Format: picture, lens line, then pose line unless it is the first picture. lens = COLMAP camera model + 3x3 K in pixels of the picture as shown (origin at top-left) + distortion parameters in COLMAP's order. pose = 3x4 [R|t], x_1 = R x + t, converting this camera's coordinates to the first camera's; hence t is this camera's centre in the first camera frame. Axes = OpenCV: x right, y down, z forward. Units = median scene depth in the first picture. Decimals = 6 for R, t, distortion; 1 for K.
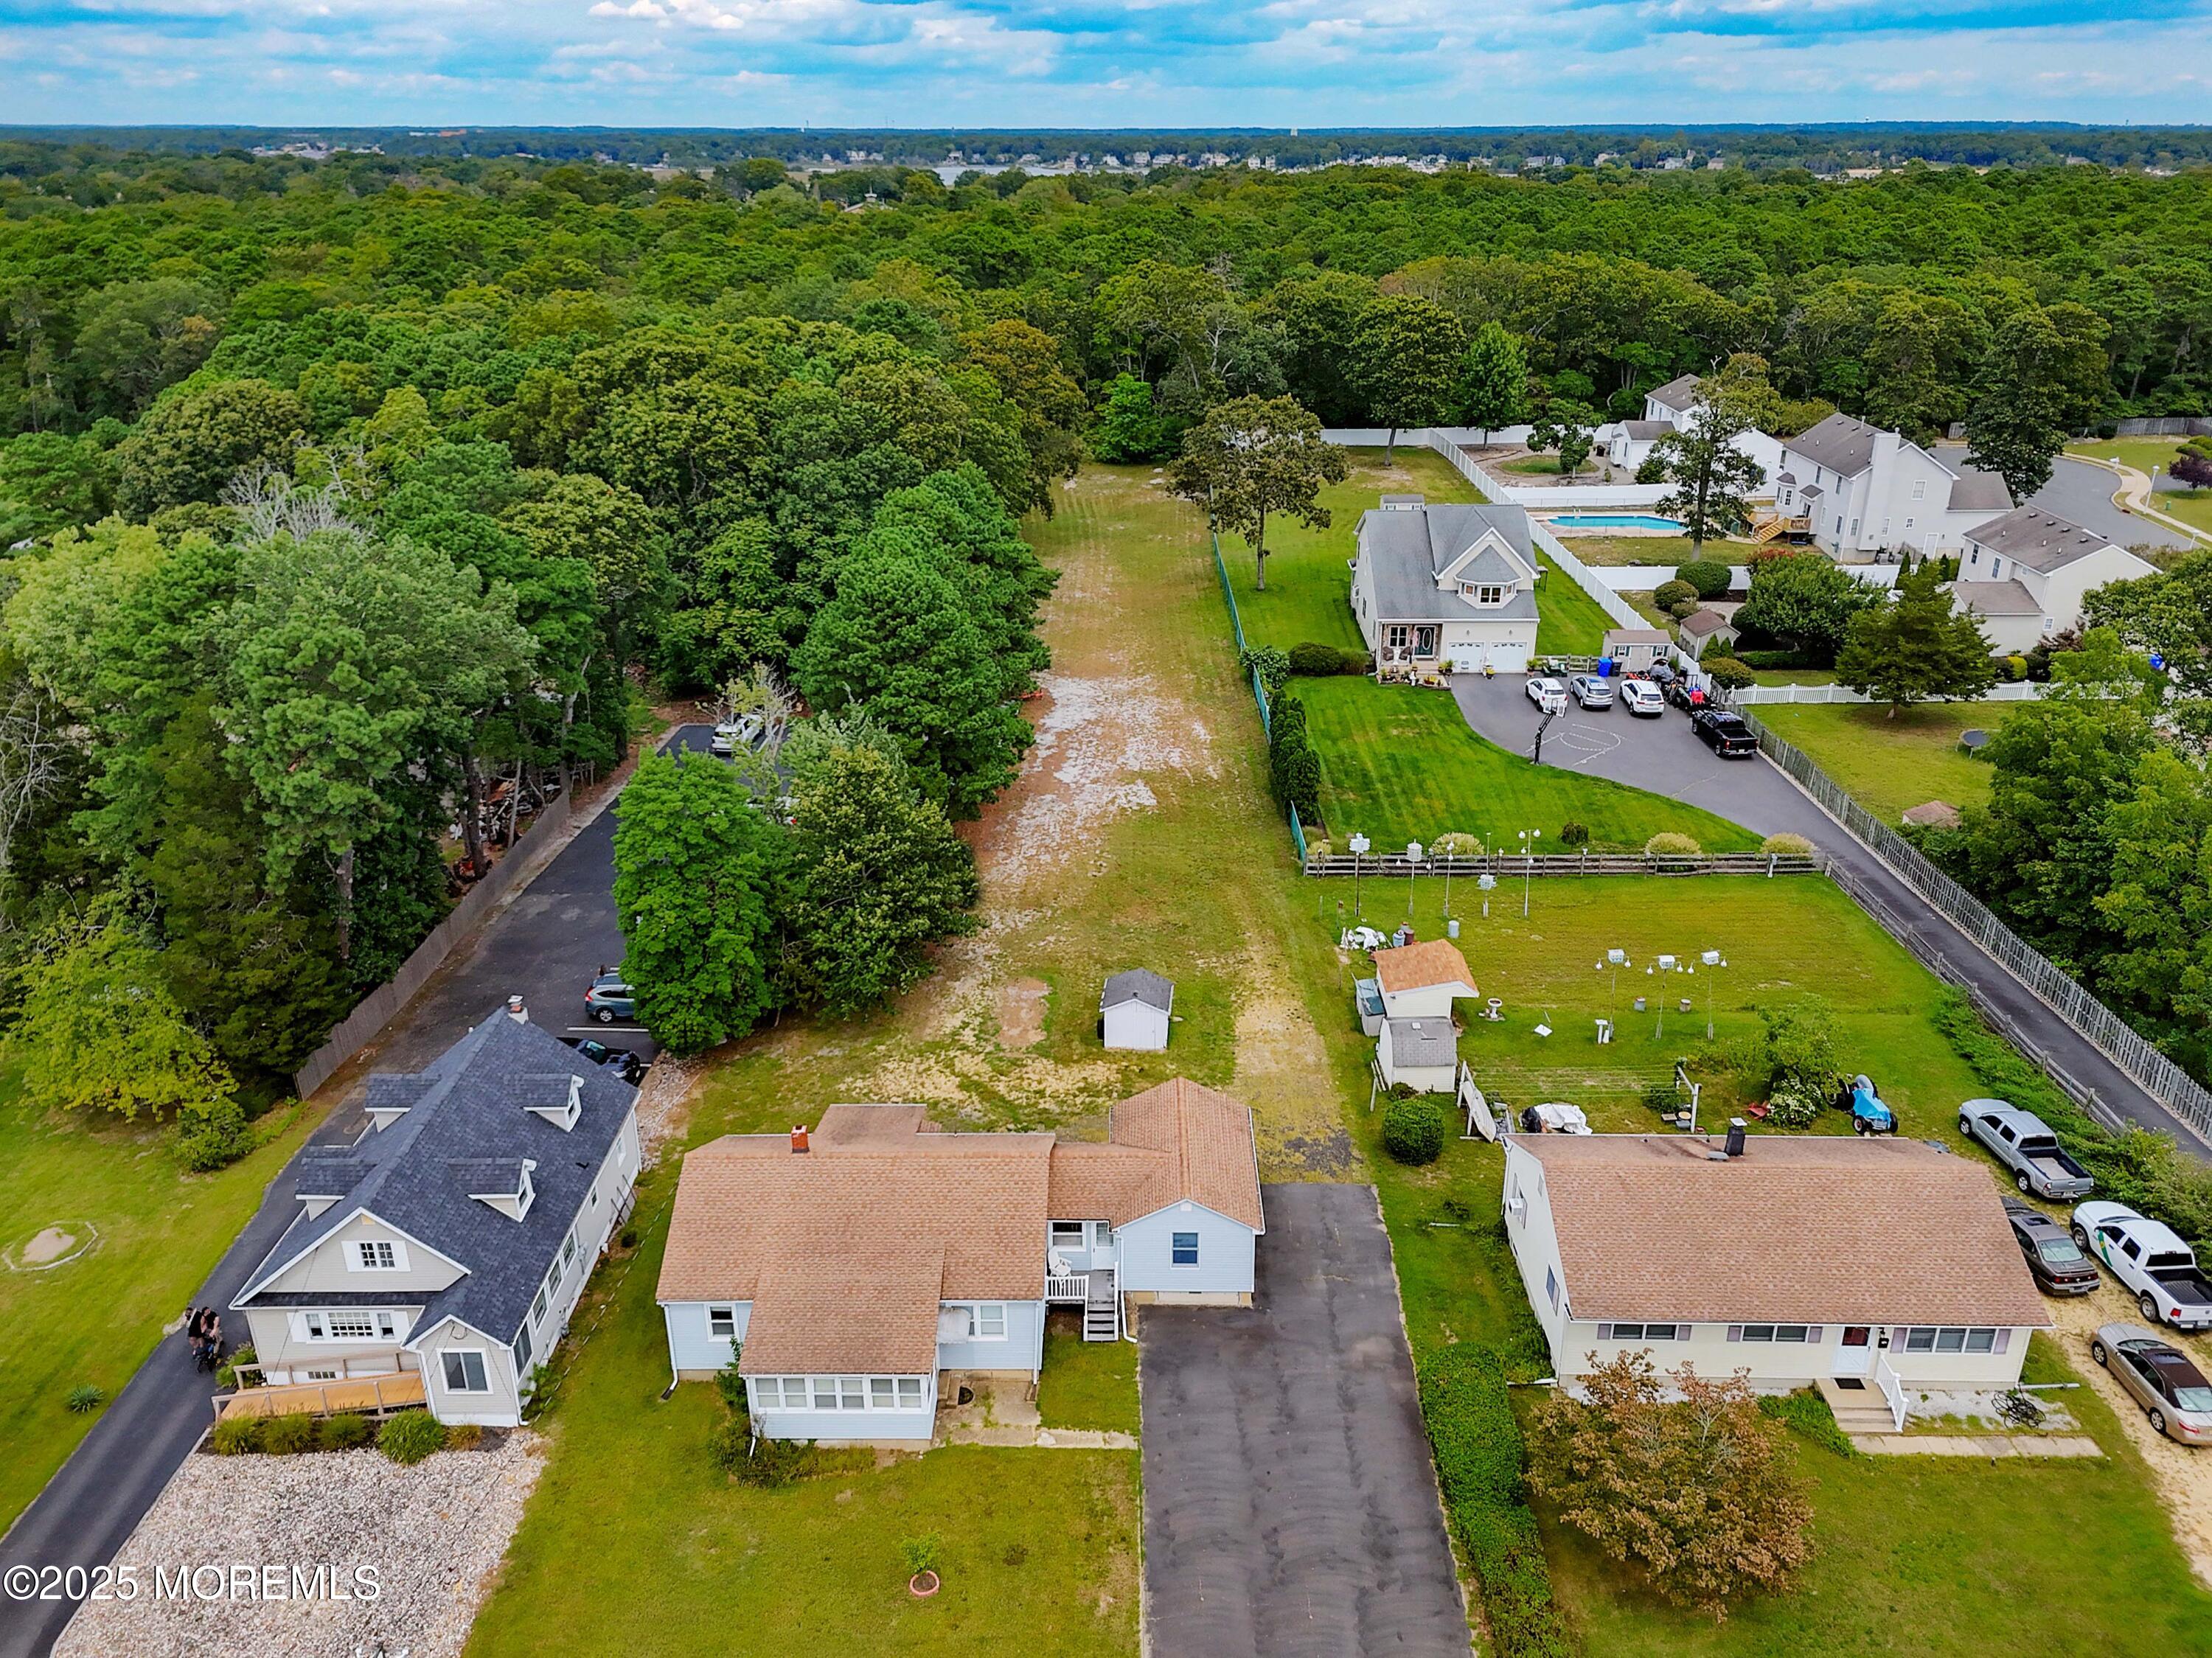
lens RADIAL K [[1611.8, 0, 1106.0], [0, 1611.8, 829.0], [0, 0, 1]] dist [0.038292, -0.023546]
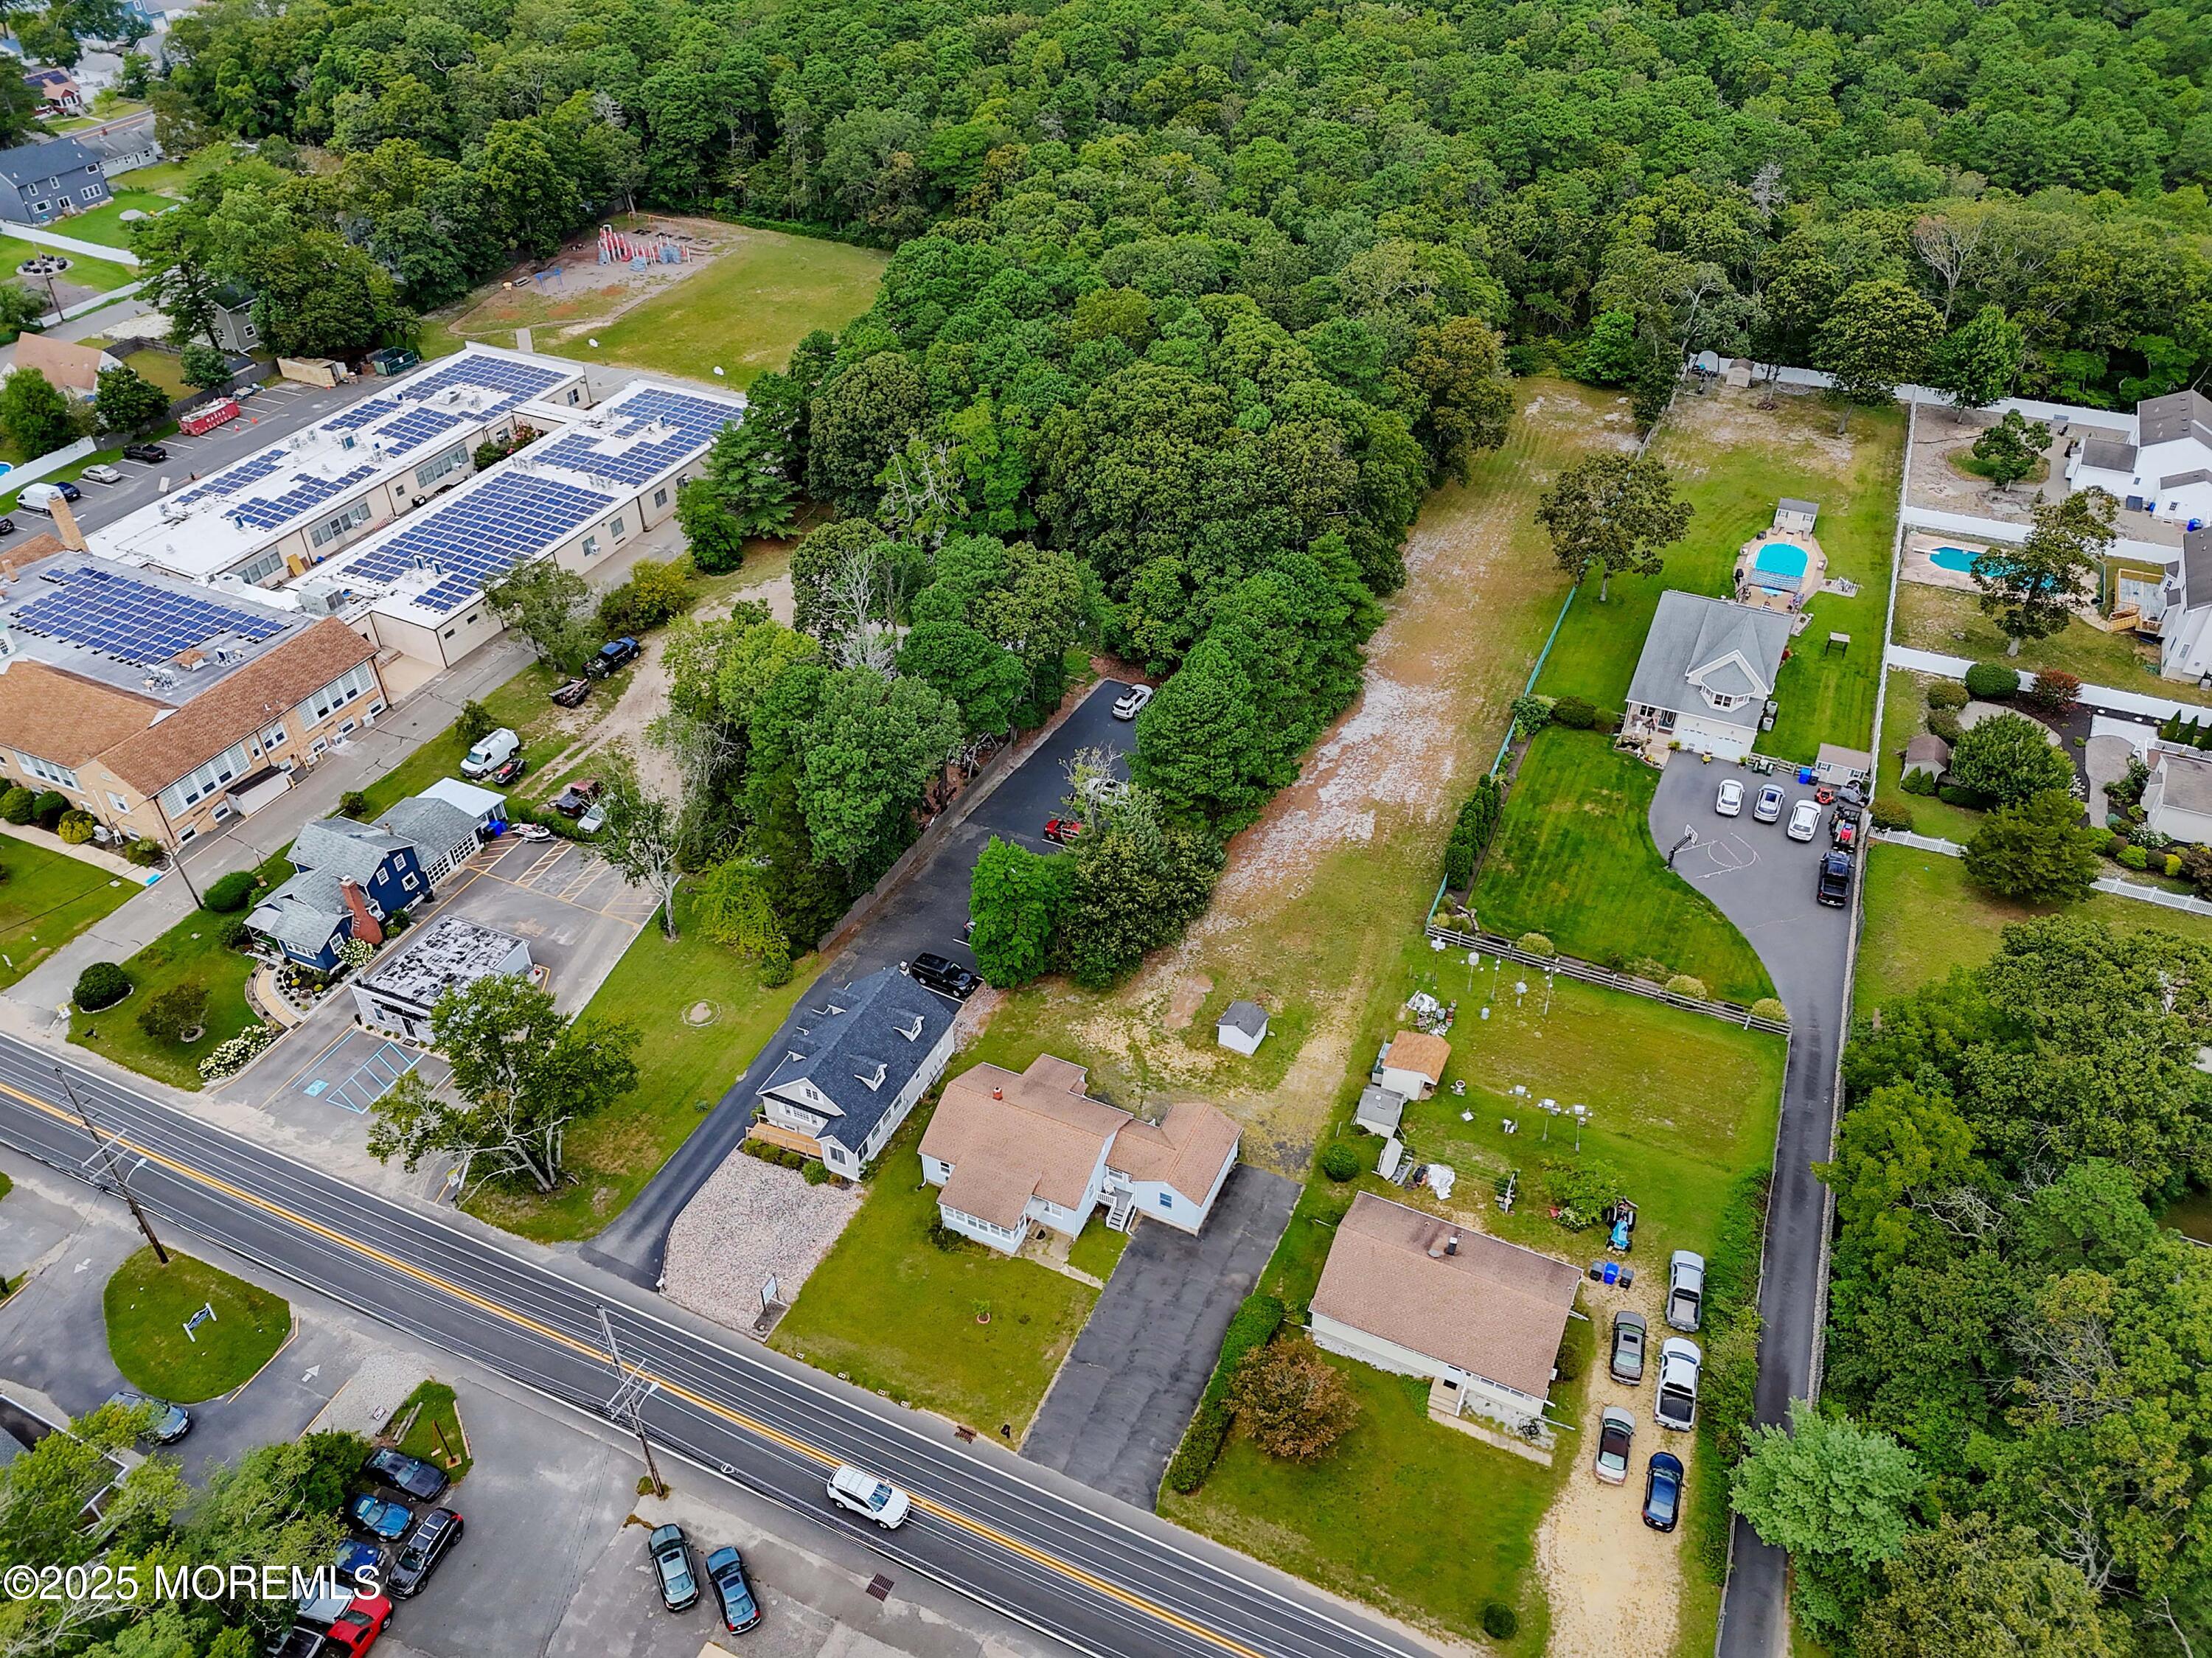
lens RADIAL K [[1611.8, 0, 1106.0], [0, 1611.8, 829.0], [0, 0, 1]] dist [0.038292, -0.023546]
pose [[0.907099, 0.254566, -0.335212, 0.290956], [-0.152786, 0.941203, 0.301321, -0.413564], [0.392209, -0.222113, 0.892658, -0.380405]]
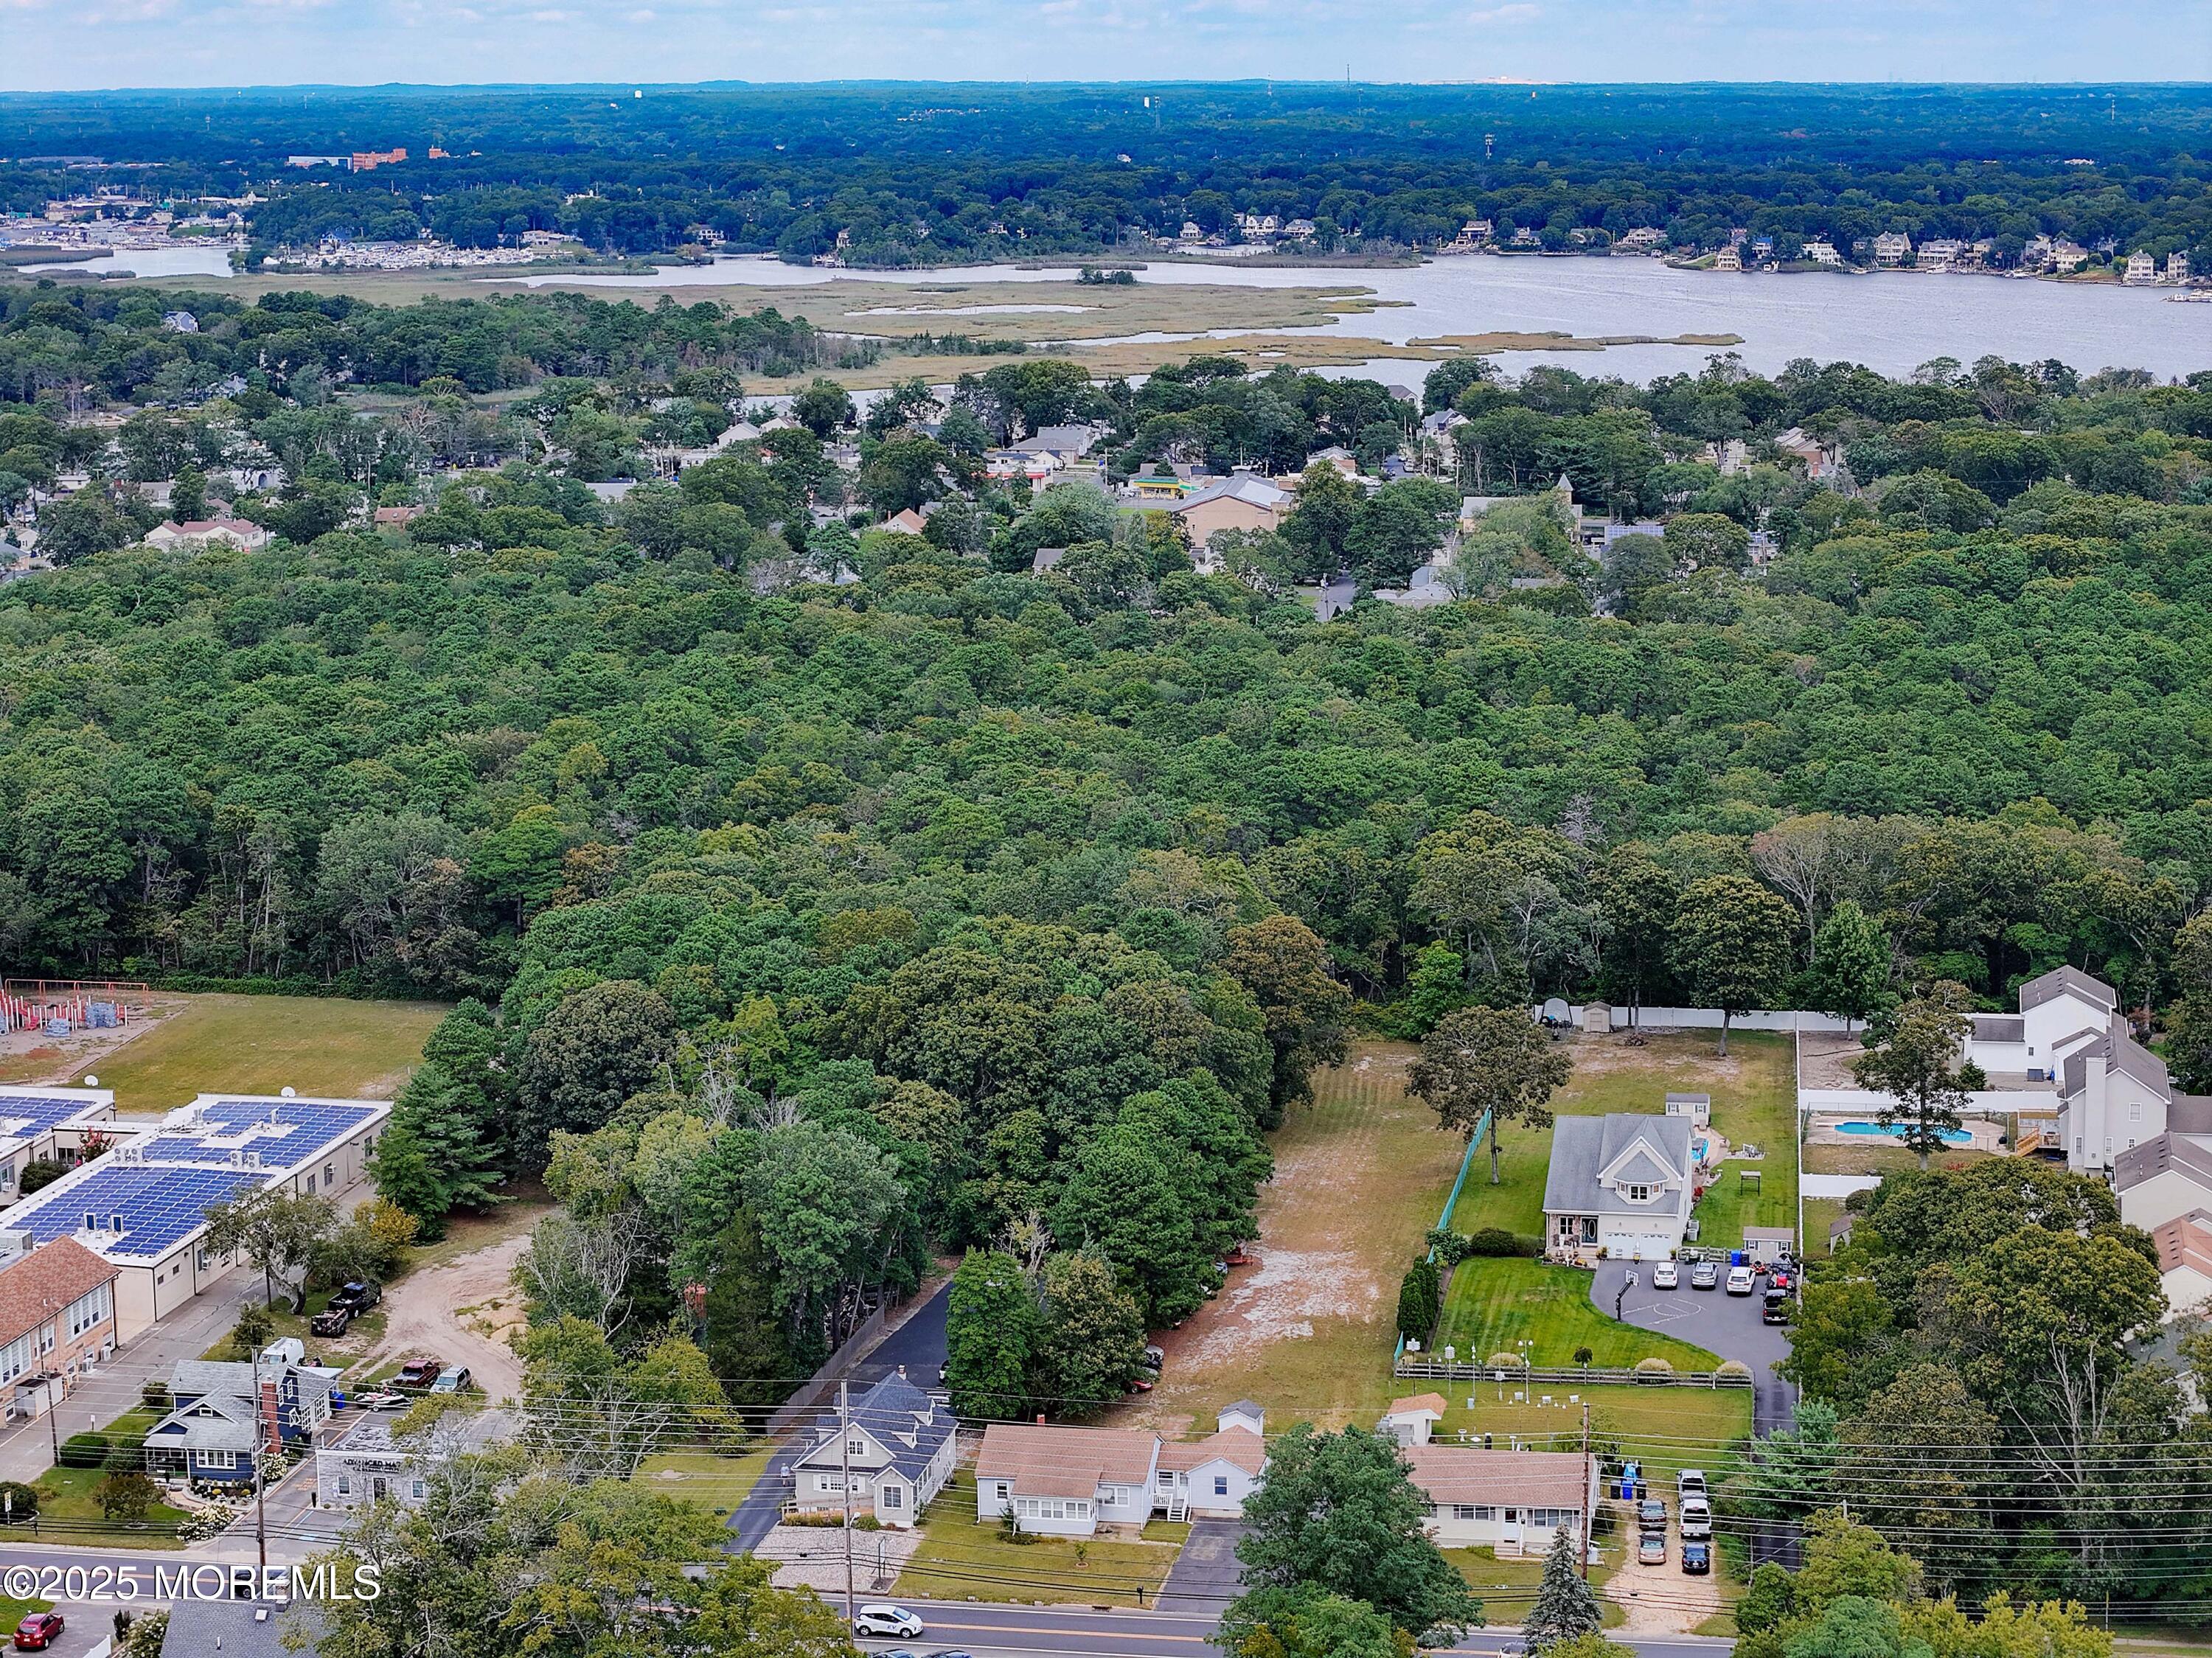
lens RADIAL K [[4475.5, 0, 1106.0], [0, 4475.5, 829.0], [0, 0, 1]] dist [-0.121651, 0.458830]
pose [[0.983742, 0.022251, -0.178203, 0.498194], [-0.062497, 0.972686, -0.223552, 0.402597], [0.168361, 0.231055, 0.958263, -2.589046]]
